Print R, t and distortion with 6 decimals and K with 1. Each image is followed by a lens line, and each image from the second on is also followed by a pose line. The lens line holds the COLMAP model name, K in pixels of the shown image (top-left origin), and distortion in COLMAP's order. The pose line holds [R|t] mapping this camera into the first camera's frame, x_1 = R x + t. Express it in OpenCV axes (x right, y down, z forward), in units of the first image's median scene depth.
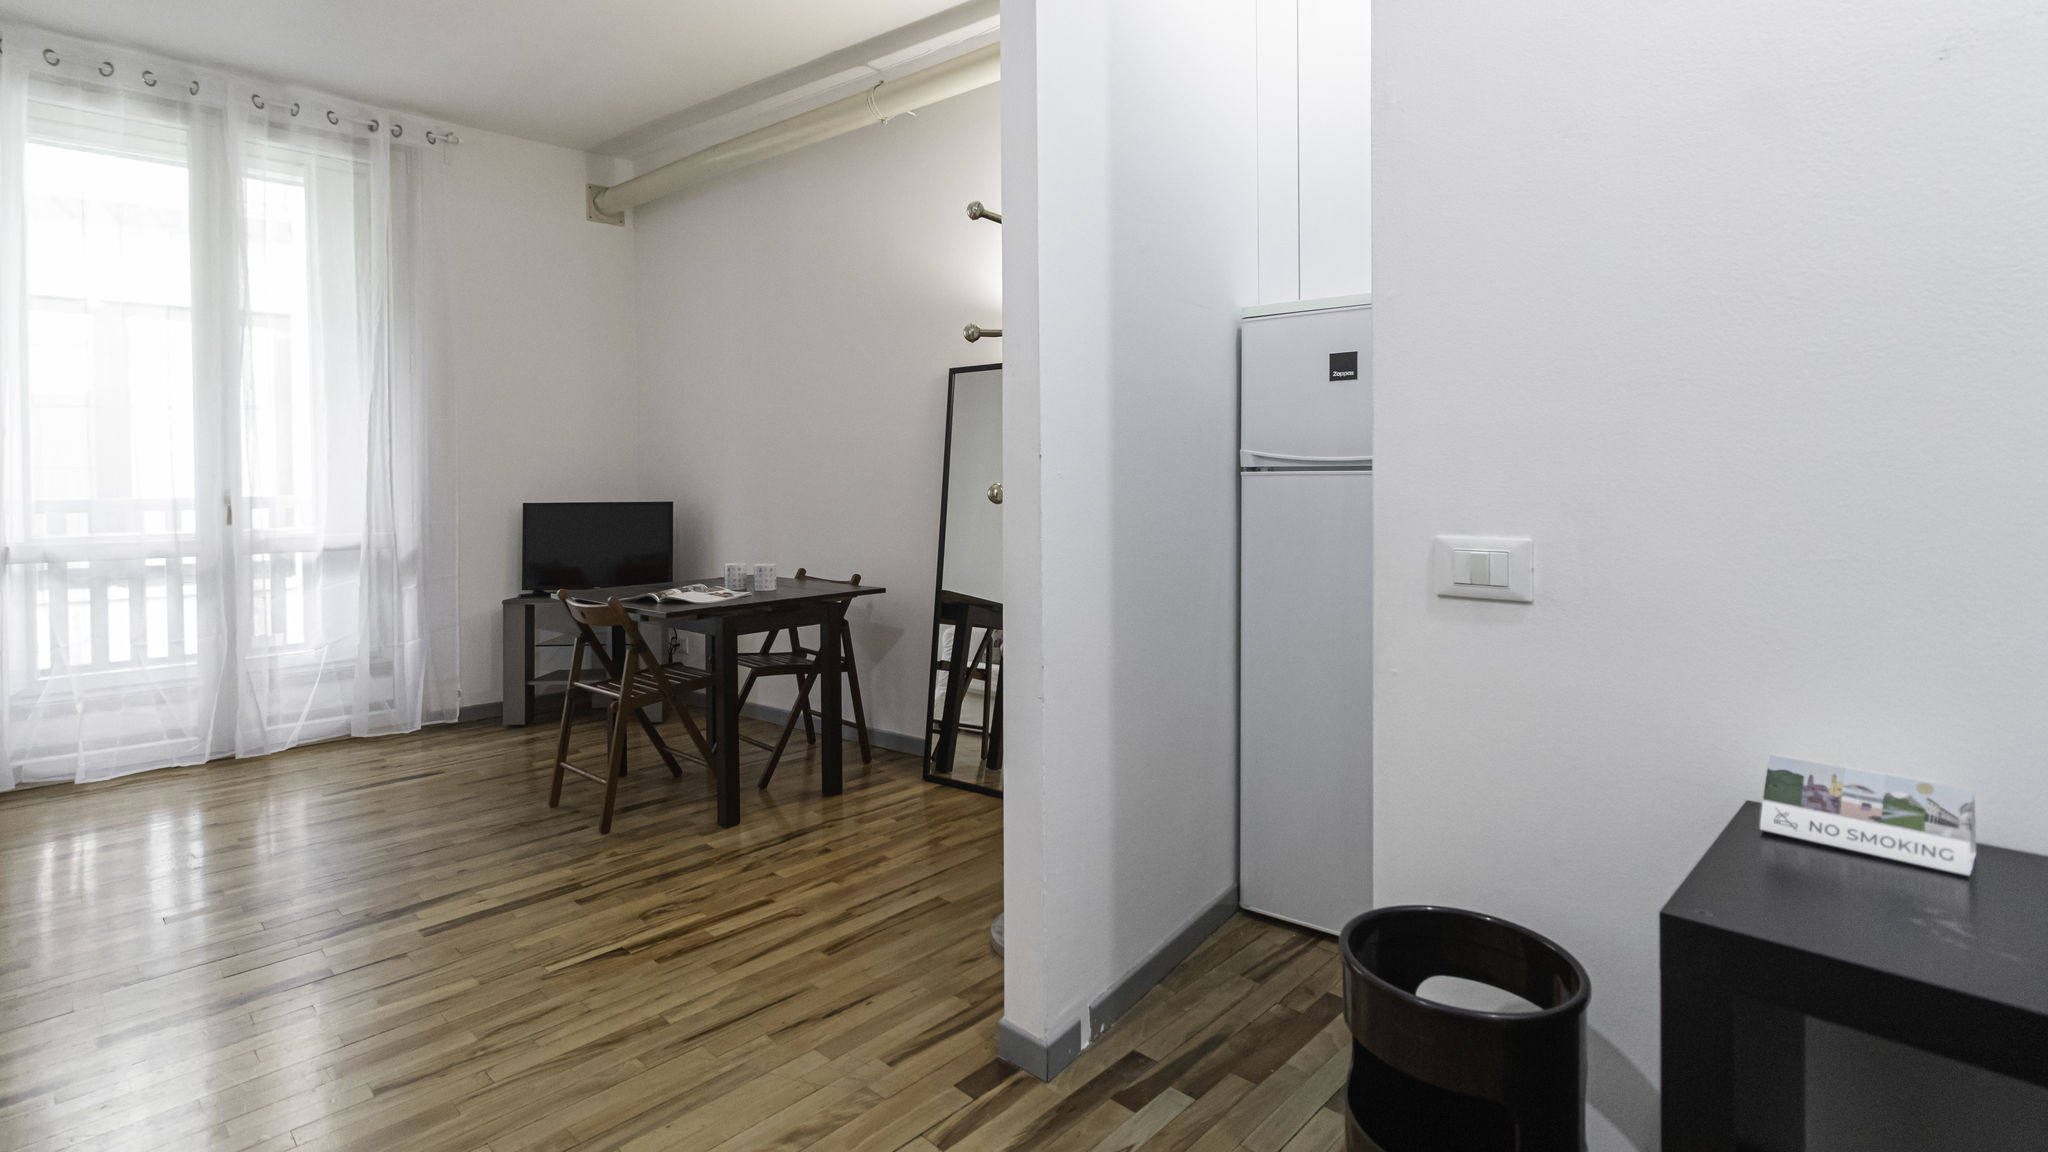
lens RADIAL K [[961.5, 0, 1014.9], [0, 961.5, 494.2], [0, 0, 1]] dist [0.001195, 0.000779]
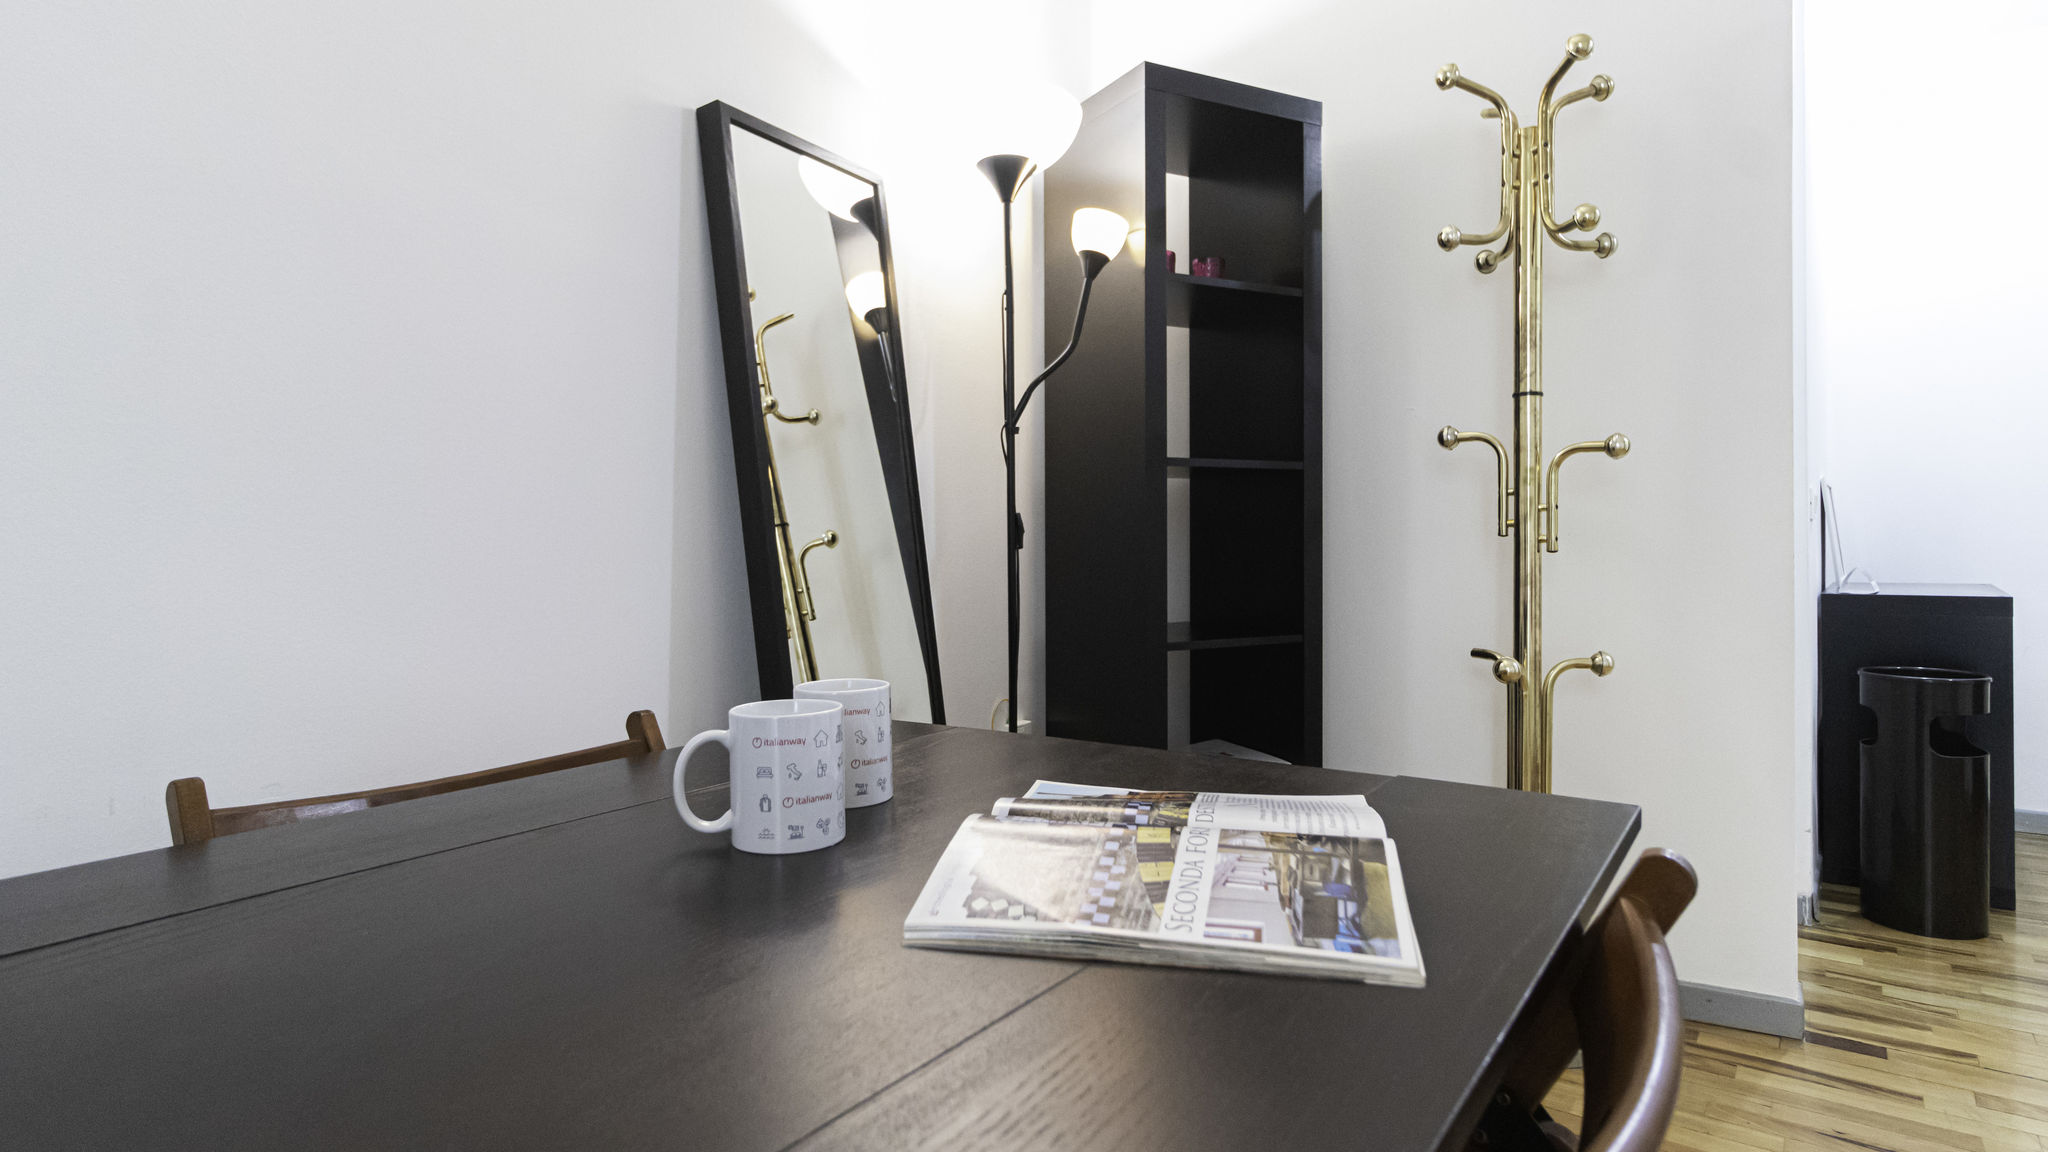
lens RADIAL K [[1108.9, 0, 1025.2], [0, 1108.9, 541.9], [0, 0, 1]] dist [0.000999, 0.001080]
pose [[-0.133195, 0.004990, 0.991077, -0.473985], [0.026061, 0.999659, -0.001530, 0.037057], [-0.990747, 0.025624, -0.133279, 0.899688]]
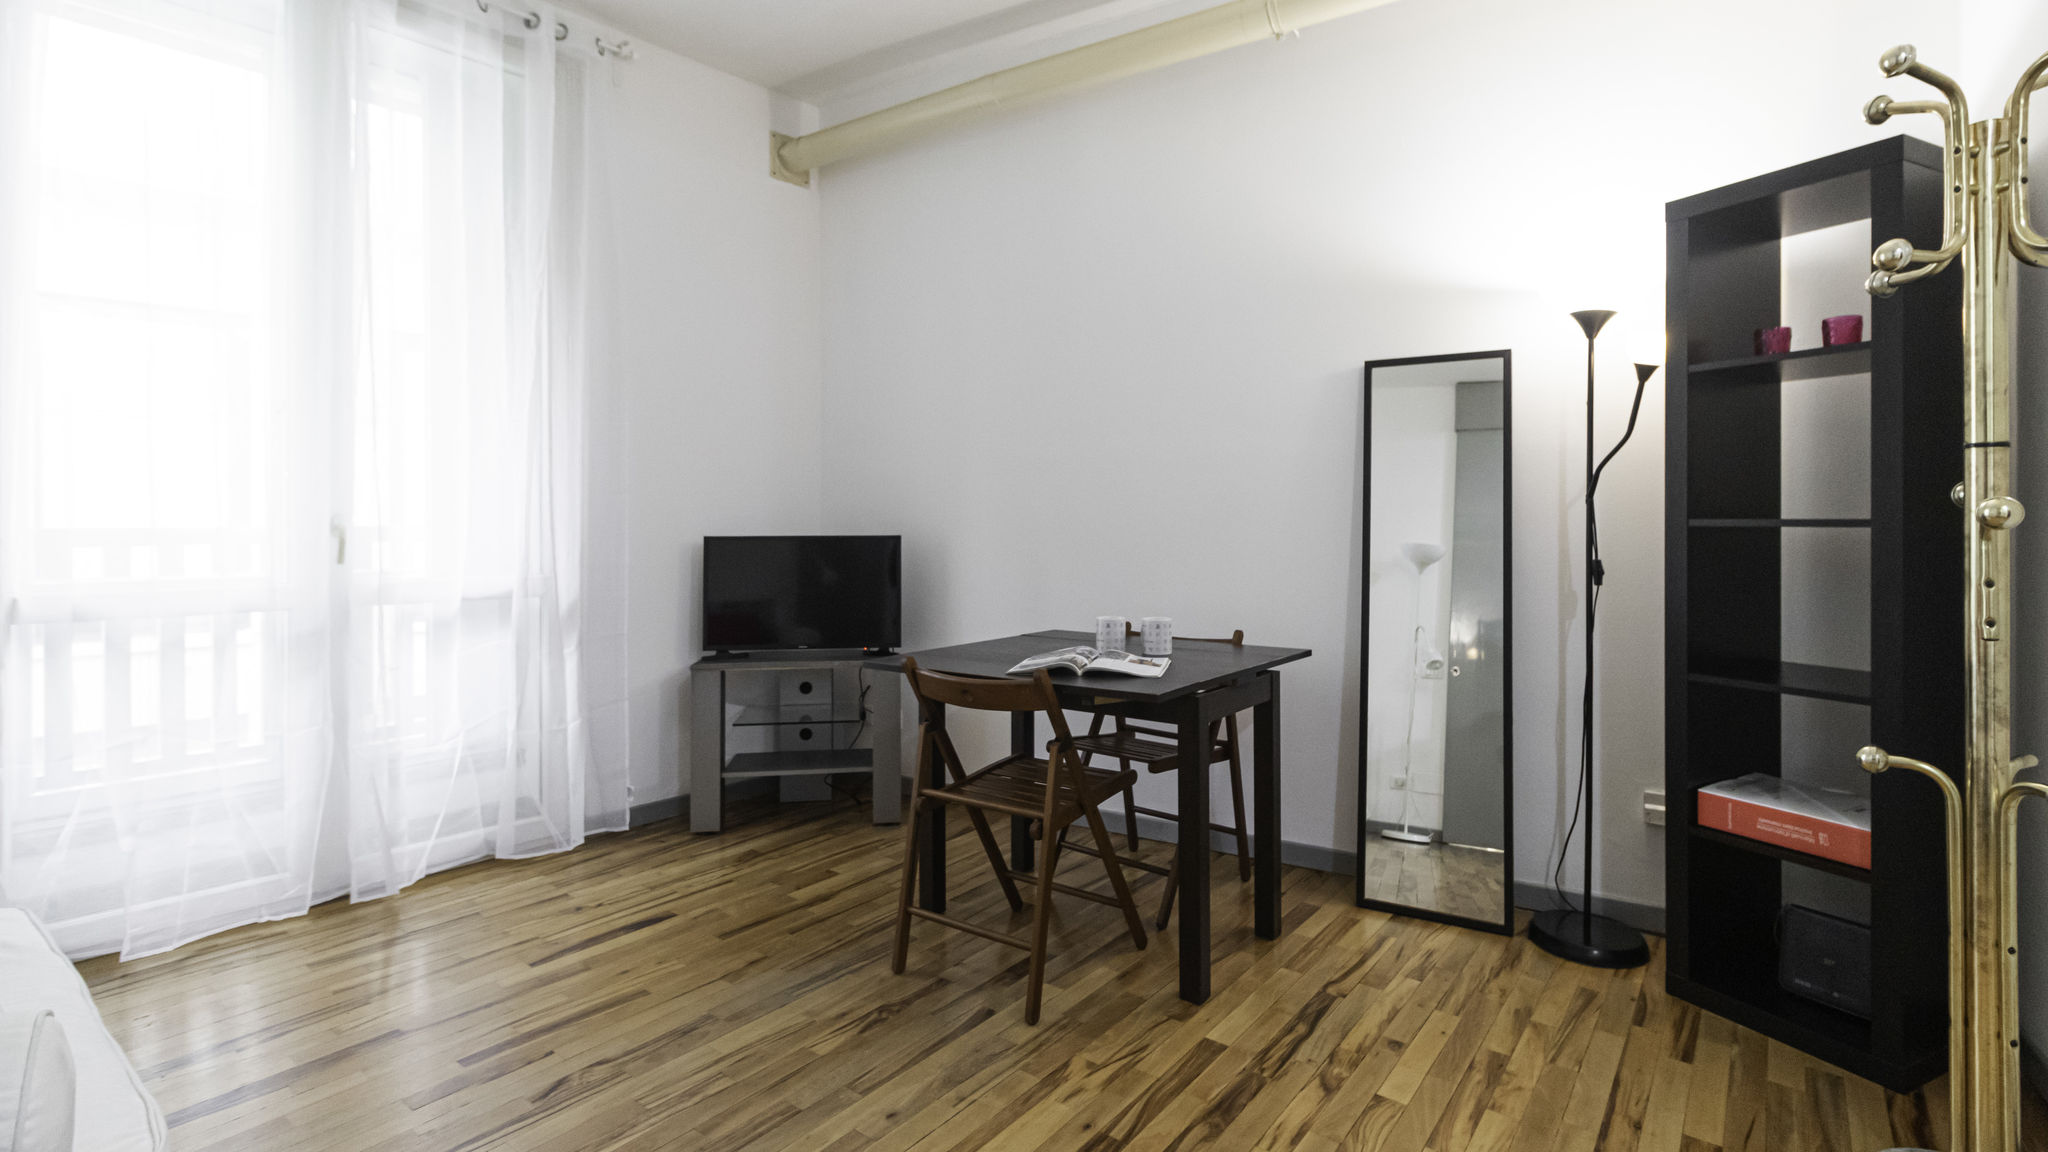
lens RADIAL K [[953.9, 0, 1031.1], [0, 953.9, 526.3], [0, 0, 1]] dist [0.002121, 0.000249]
pose [[0.994803, 0.005604, 0.101666, -0.390230], [-0.004498, 0.999928, -0.011103, 0.009824], [-0.101721, 0.010588, 0.994757, 0.260872]]
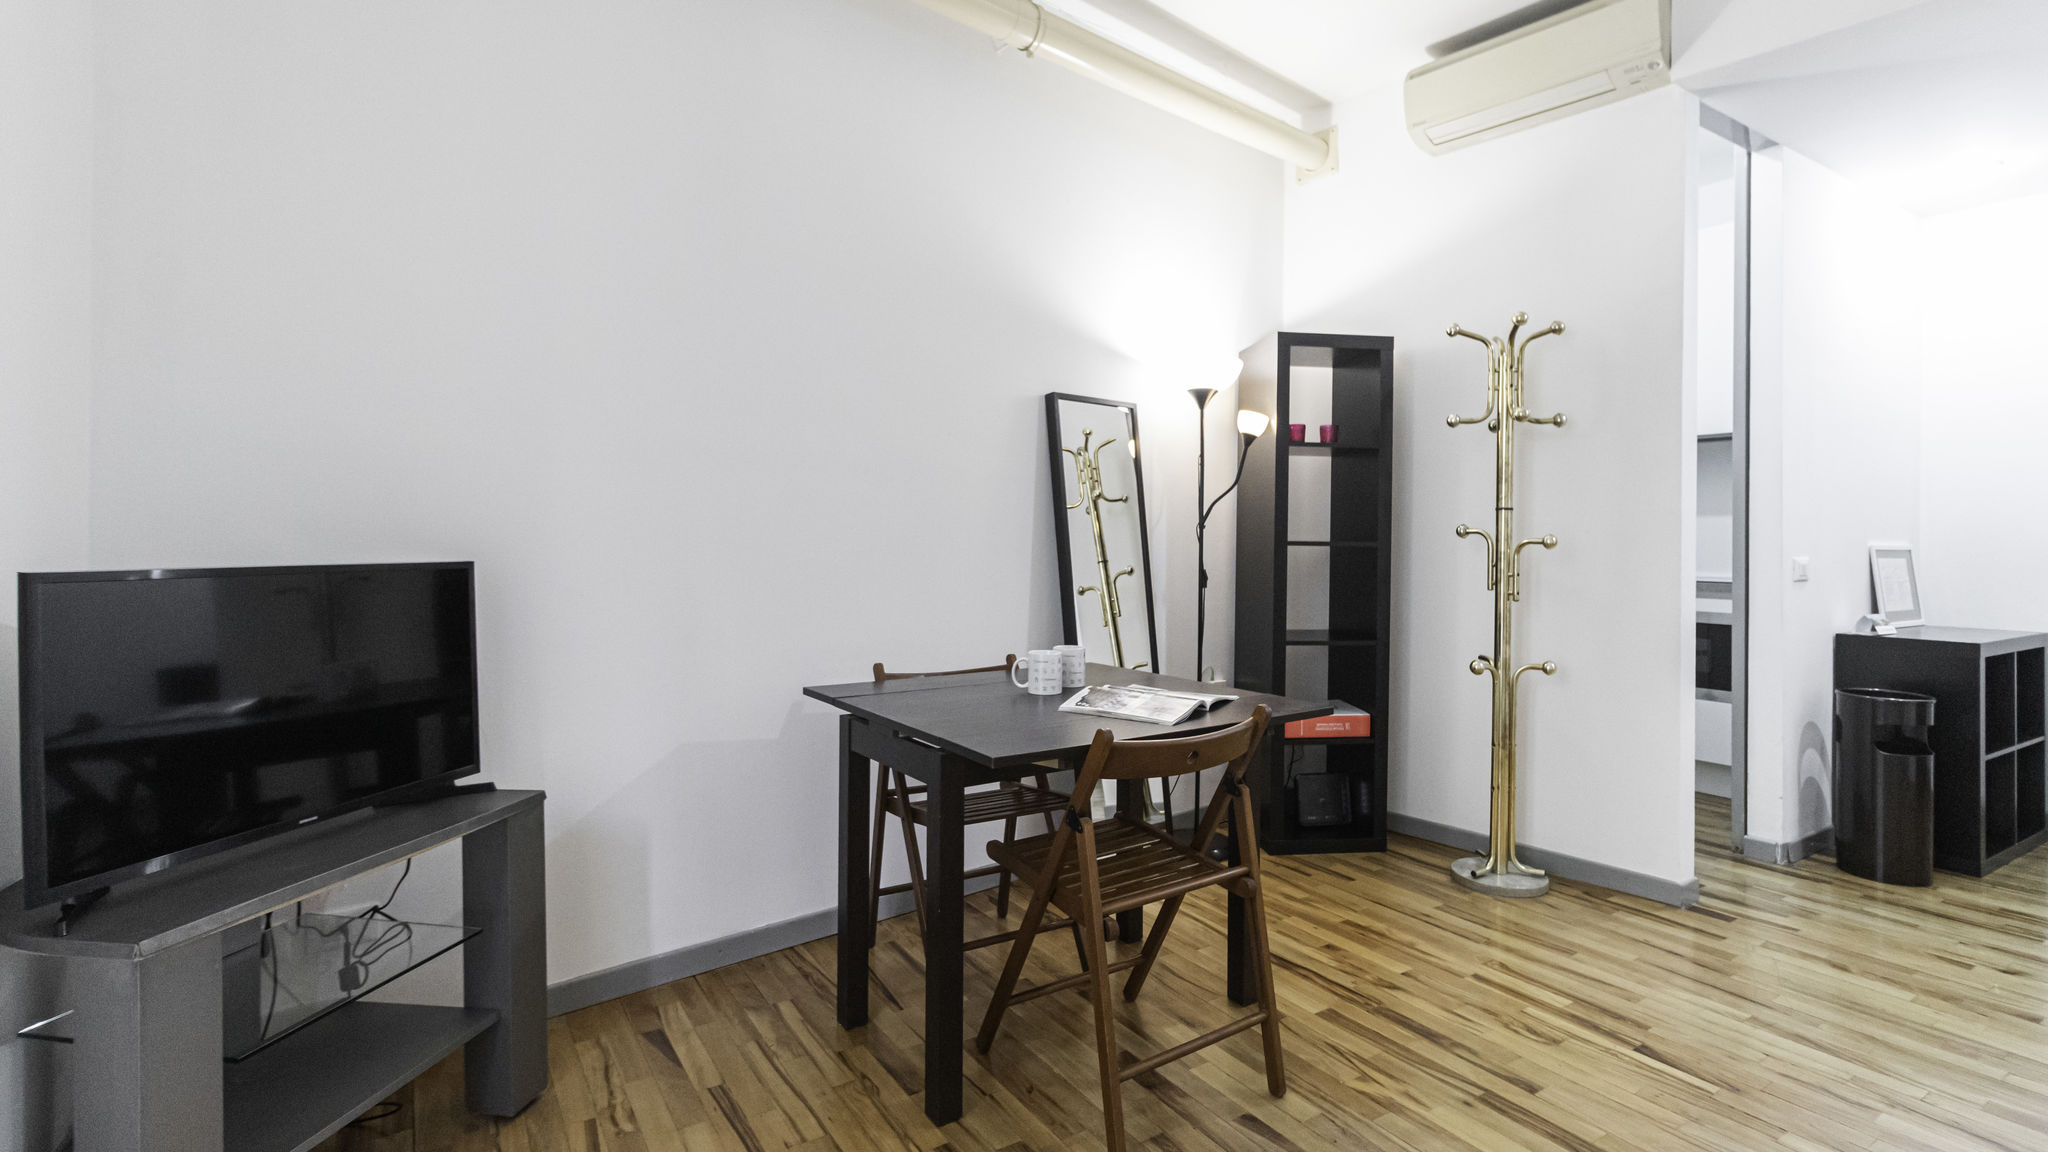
lens RADIAL K [[953.9, 0, 1031.1], [0, 953.9, 526.3], [0, 0, 1]] dist [0.002121, 0.000249]
pose [[0.221366, 0.020429, 0.974977, -0.831972], [0.003224, 0.999760, -0.021681, 0.002541], [-0.975186, 0.007943, 0.221247, 0.796640]]
